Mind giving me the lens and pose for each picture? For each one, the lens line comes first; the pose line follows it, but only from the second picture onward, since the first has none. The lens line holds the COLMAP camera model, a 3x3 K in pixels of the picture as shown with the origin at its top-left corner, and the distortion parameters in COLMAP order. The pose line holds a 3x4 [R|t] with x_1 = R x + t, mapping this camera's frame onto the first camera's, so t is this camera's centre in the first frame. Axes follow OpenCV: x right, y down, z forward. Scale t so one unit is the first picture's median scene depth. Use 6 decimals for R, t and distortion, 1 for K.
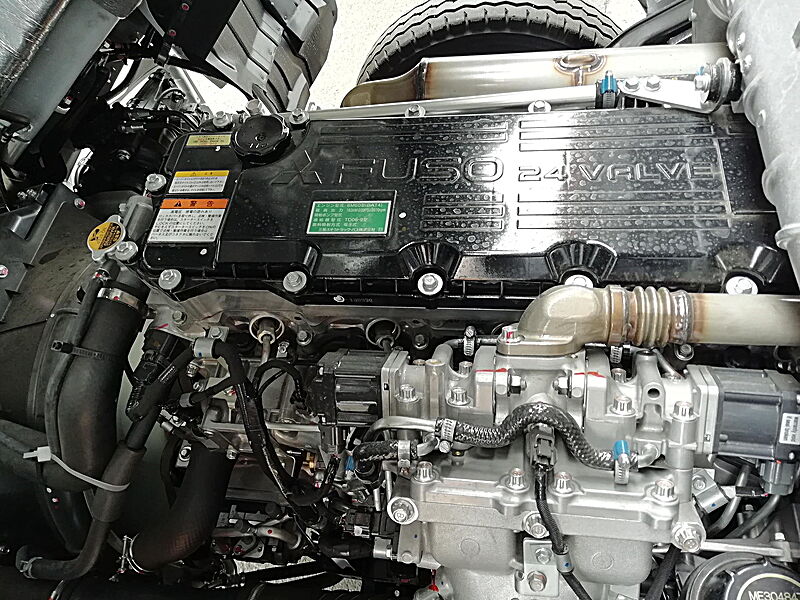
lens RADIAL K [[591.2, 0, 400.0], [0, 591.2, 300.0], [0, 0, 1]] dist [0.043137, -0.043473]
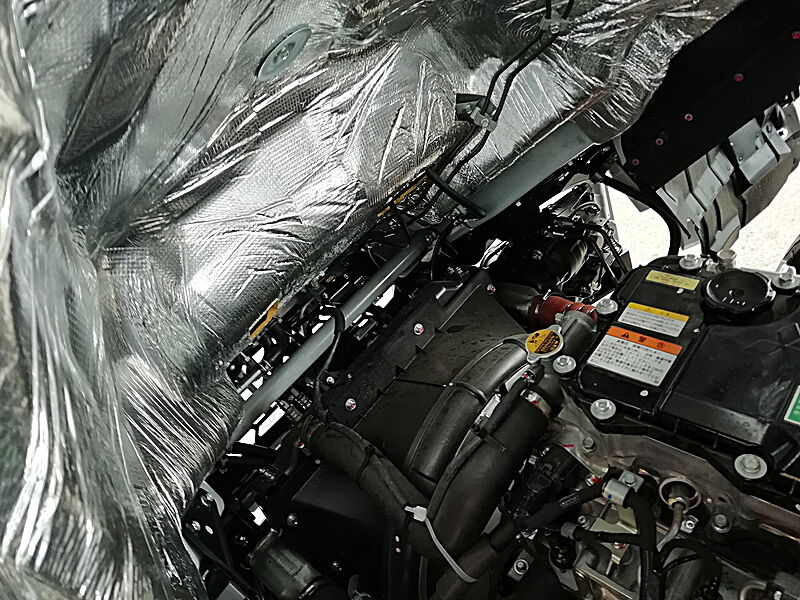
lens RADIAL K [[591.2, 0, 400.0], [0, 591.2, 300.0], [0, 0, 1]] dist [0.043137, -0.043473]
pose [[0.829643, 0.277105, -0.484671, -0.215423], [-0.349756, 0.934629, -0.064337, -0.020493], [0.435159, 0.222894, 0.872327, -0.036096]]
